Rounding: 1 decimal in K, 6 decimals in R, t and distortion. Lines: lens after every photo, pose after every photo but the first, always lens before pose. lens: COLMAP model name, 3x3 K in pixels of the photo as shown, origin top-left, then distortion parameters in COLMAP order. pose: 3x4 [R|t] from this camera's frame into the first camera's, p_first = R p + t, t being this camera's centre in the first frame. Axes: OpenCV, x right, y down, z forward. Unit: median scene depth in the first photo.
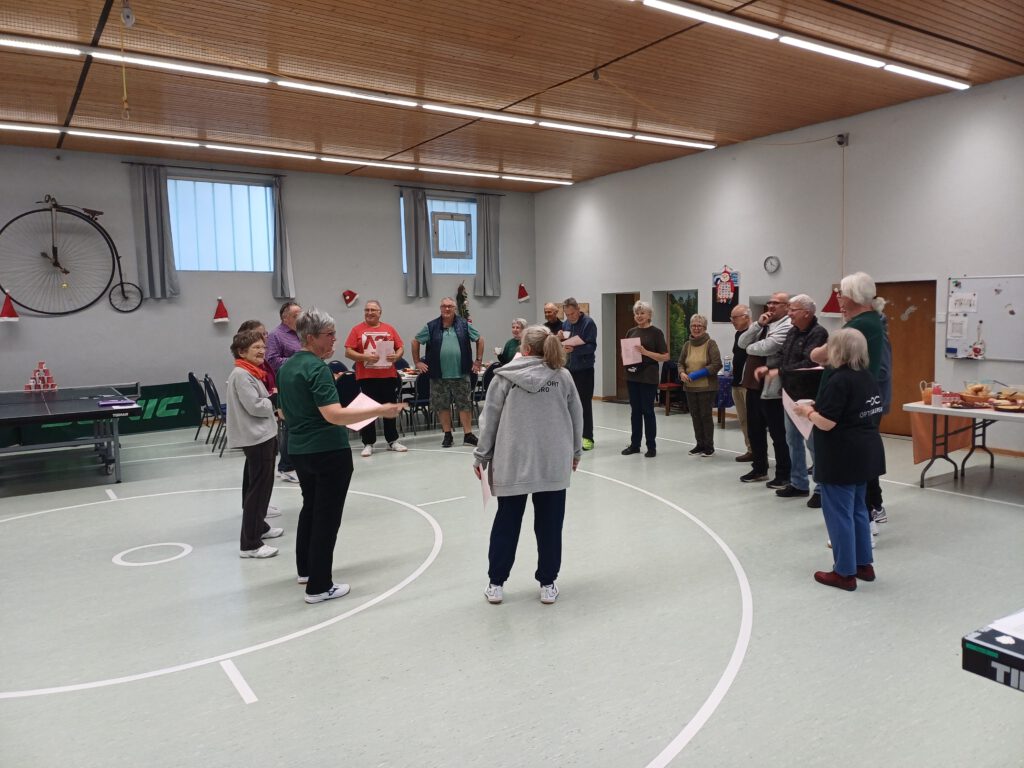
lens RADIAL K [[747.9, 0, 515.8], [0, 747.9, 370.5], [0, 0, 1]] dist [0.086963, -0.089279]
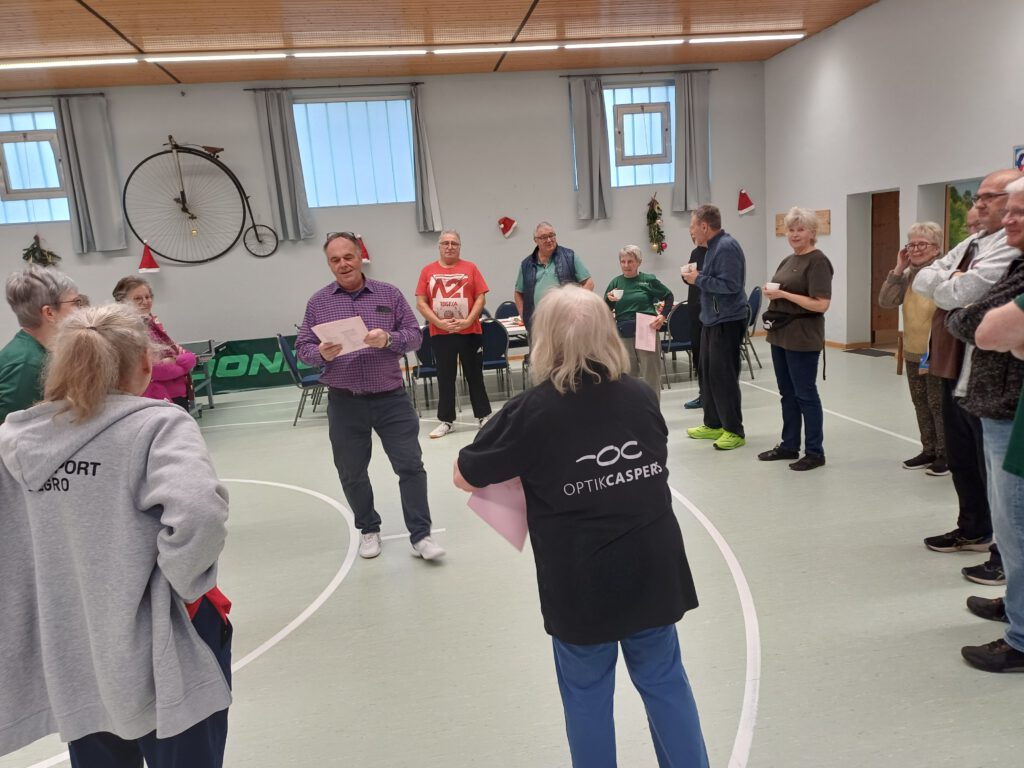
lens RADIAL K [[753.3, 0, 512.0], [0, 753.3, 384.0], [0, 0, 1]] dist [0.112911, -0.116430]
pose [[0.908850, 0.026309, -0.416292, 0.156398], [0.023875, 0.993092, 0.114885, -0.021252], [0.416439, -0.114352, 0.901943, 0.250225]]
